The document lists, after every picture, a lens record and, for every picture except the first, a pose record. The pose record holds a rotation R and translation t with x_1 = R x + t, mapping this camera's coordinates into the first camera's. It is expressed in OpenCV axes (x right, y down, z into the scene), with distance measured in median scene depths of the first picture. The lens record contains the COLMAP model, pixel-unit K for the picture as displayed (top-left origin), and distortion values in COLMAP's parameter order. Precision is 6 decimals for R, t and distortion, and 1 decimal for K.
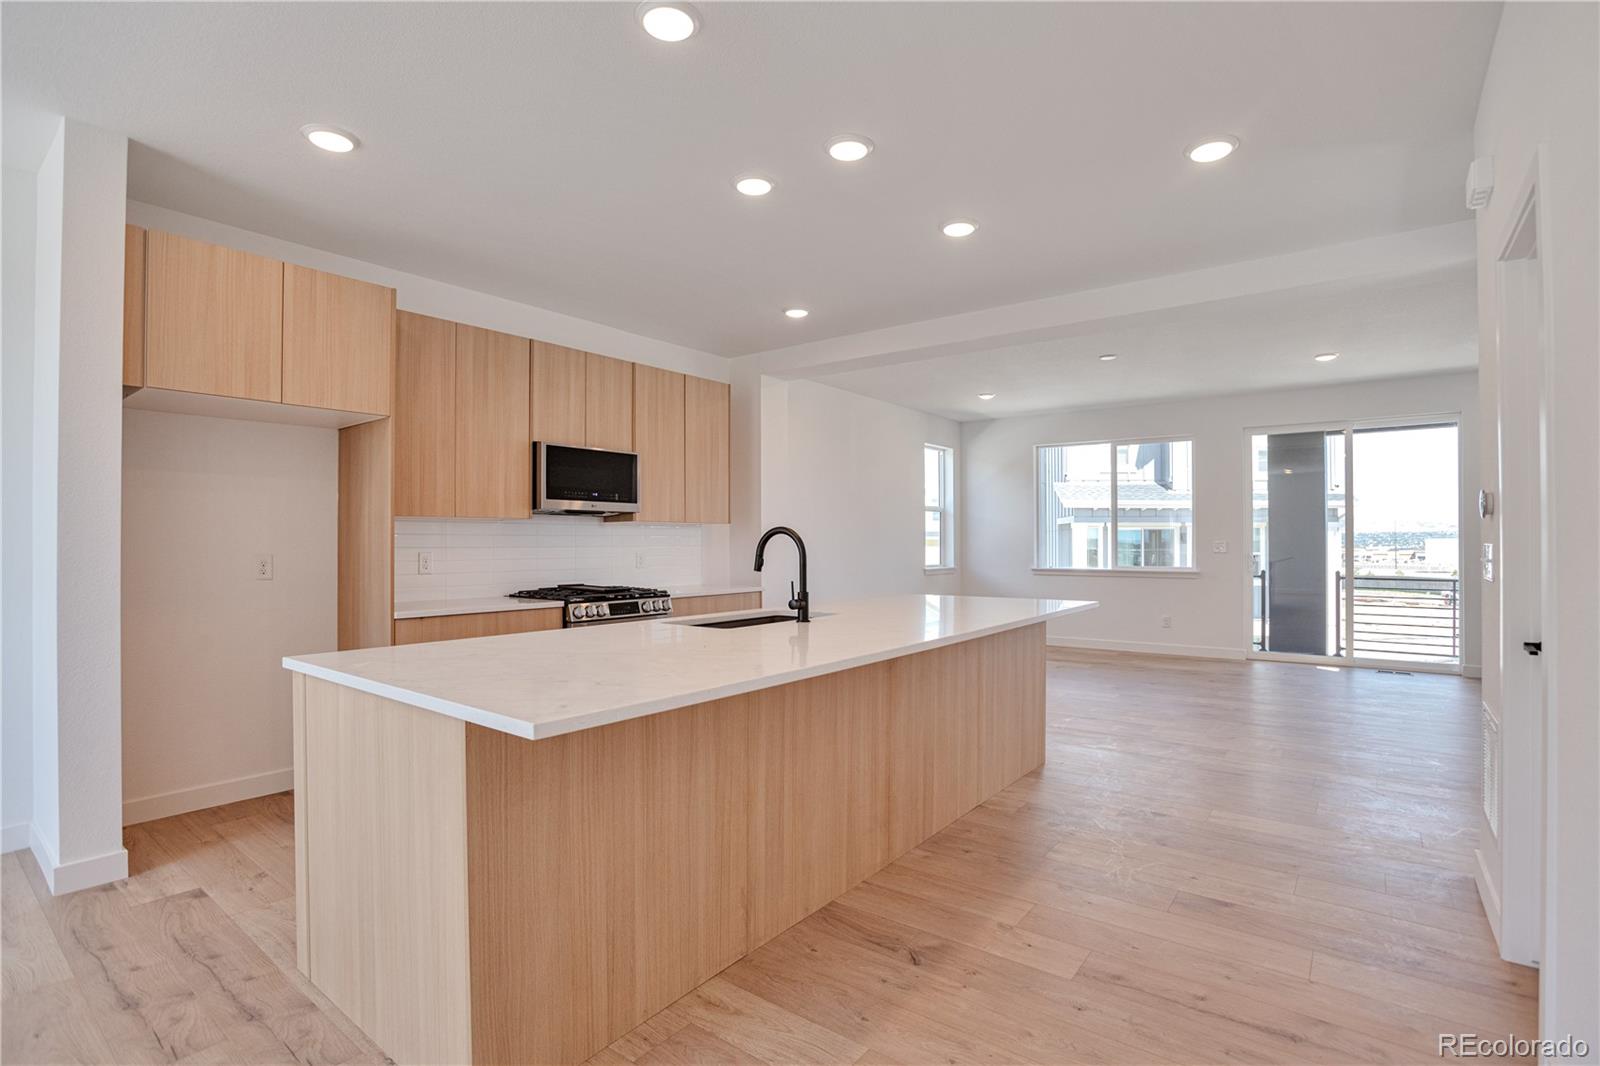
lens RADIAL K [[763.8, 0, 787.7], [0, 763.8, 542.0], [0, 0, 1]] dist [-0.038096, 0.001019]
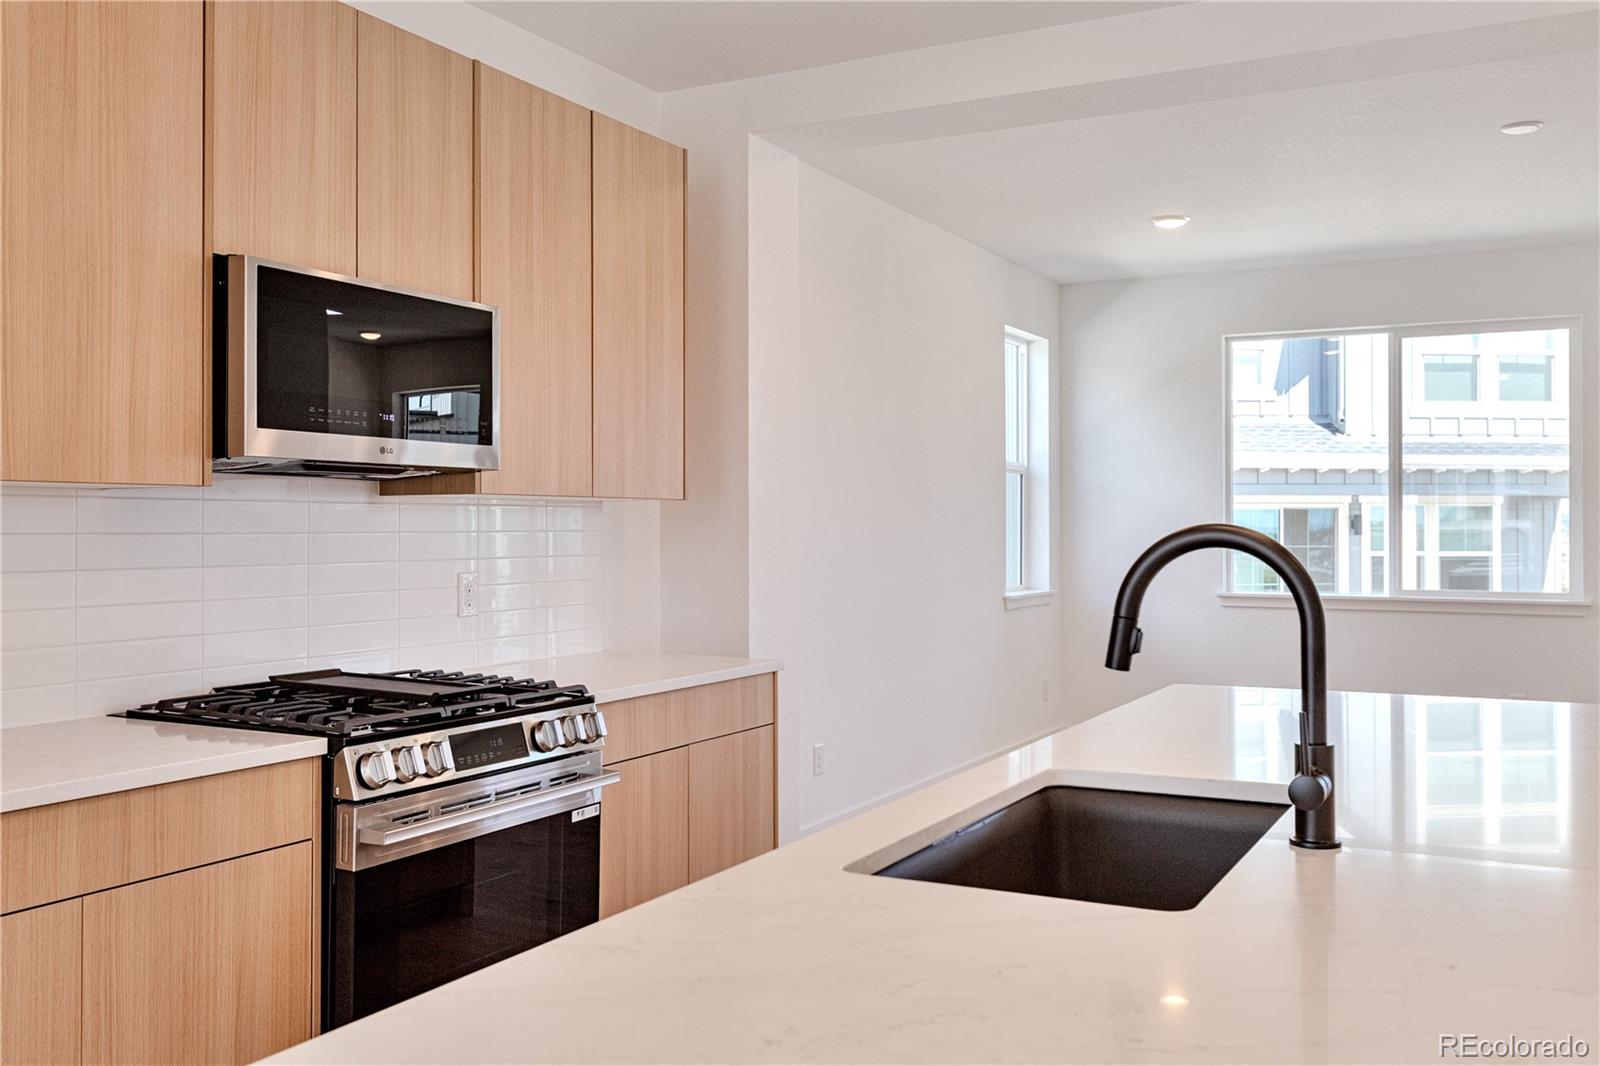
lens RADIAL K [[1428.8, 0, 801.3], [0, 1428.8, 515.9], [0, 0, 1]] dist [0.008960, 0.002421]
pose [[0.984870, 0.003121, 0.173265, -0.173344], [-0.001799, 0.999968, -0.007786, -0.011894], [-0.173284, 0.007356, 0.984844, 0.307532]]
